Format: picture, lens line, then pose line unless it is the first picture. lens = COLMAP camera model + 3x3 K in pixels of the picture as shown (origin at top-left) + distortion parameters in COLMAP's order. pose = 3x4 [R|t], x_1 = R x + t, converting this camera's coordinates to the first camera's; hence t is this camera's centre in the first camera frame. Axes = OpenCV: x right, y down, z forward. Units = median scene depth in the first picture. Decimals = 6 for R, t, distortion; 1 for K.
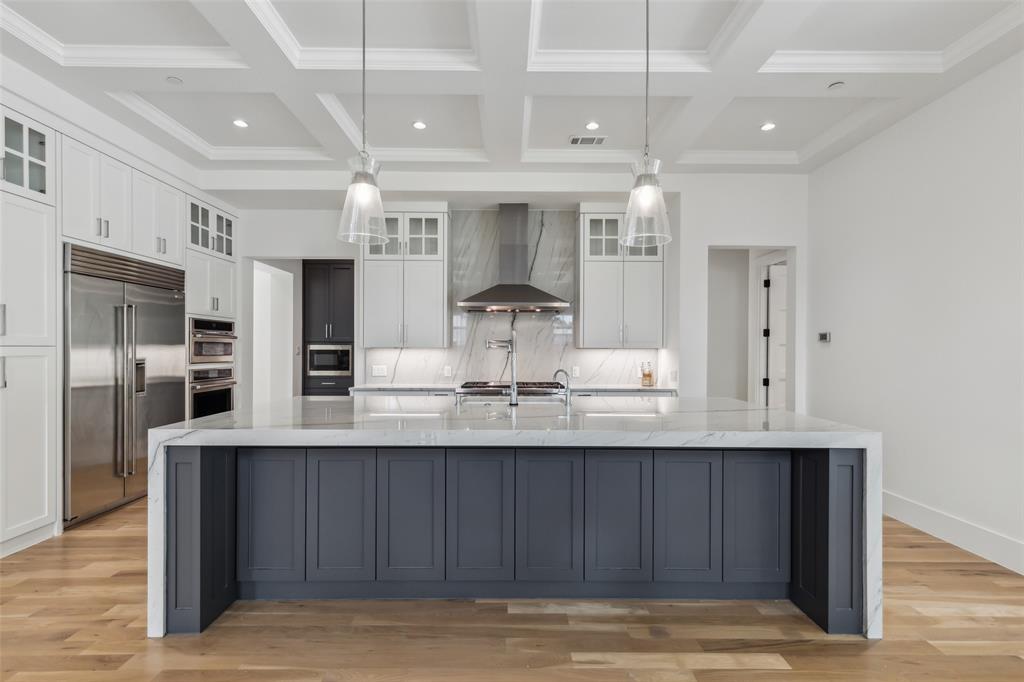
lens RADIAL K [[466.4, 0, 512.6], [0, 466.4, 346.6], [0, 0, 1]] dist [0.013208, -0.002083]
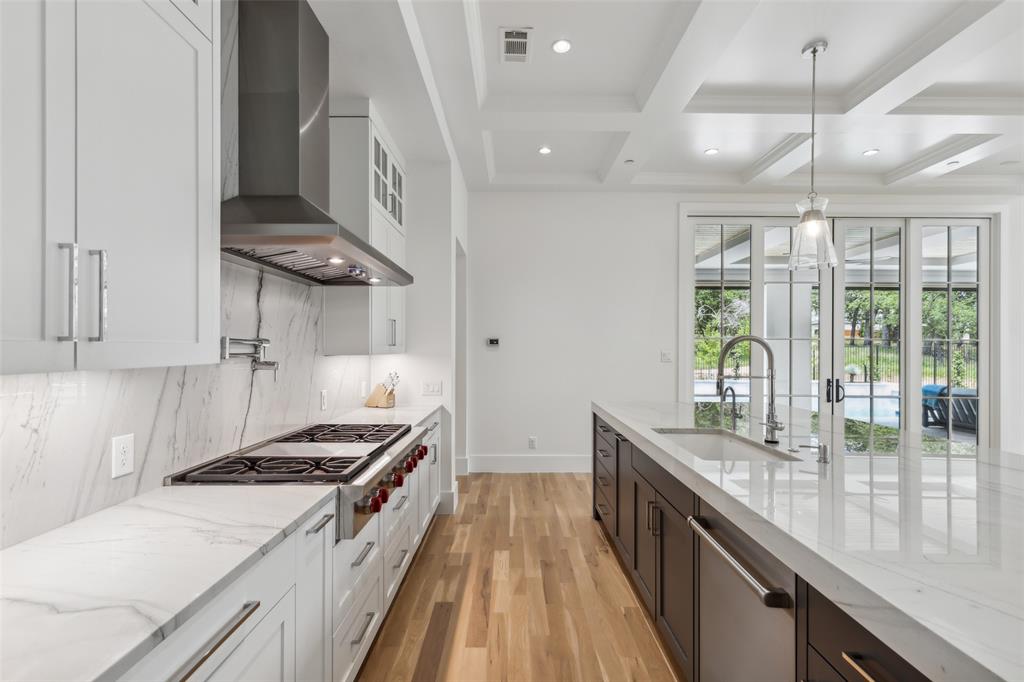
lens RADIAL K [[466.4, 0, 514.4], [0, 466.4, 345.4], [0, 0, 1]] dist [0.013208, -0.002083]
pose [[-0.000333, -0.000153, 1.000000, -0.422272], [-0.010310, 0.999947, 0.000149, -0.010744], [-0.999947, -0.010310, -0.000335, 0.823107]]
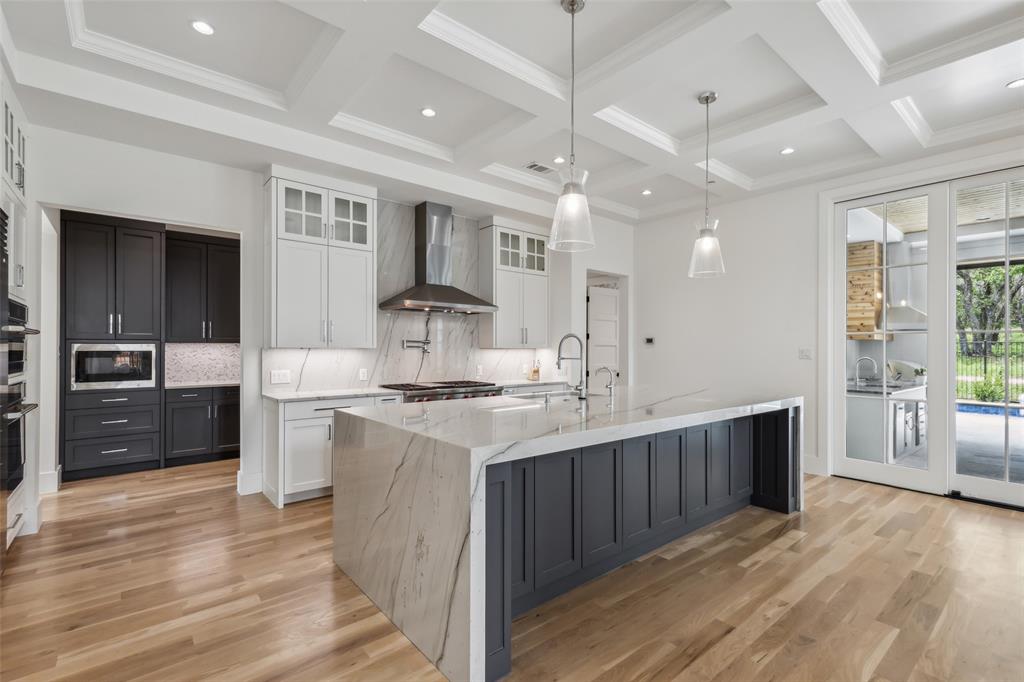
lens RADIAL K [[466.4, 0, 507.5], [0, 466.4, 343.4], [0, 0, 1]] dist [0.013208, -0.002083]
pose [[0.774647, 0.005889, 0.632367, -0.518925], [-0.003126, 0.999980, -0.005483, -0.002759], [-0.632386, 0.002270, 0.774650, 0.133302]]
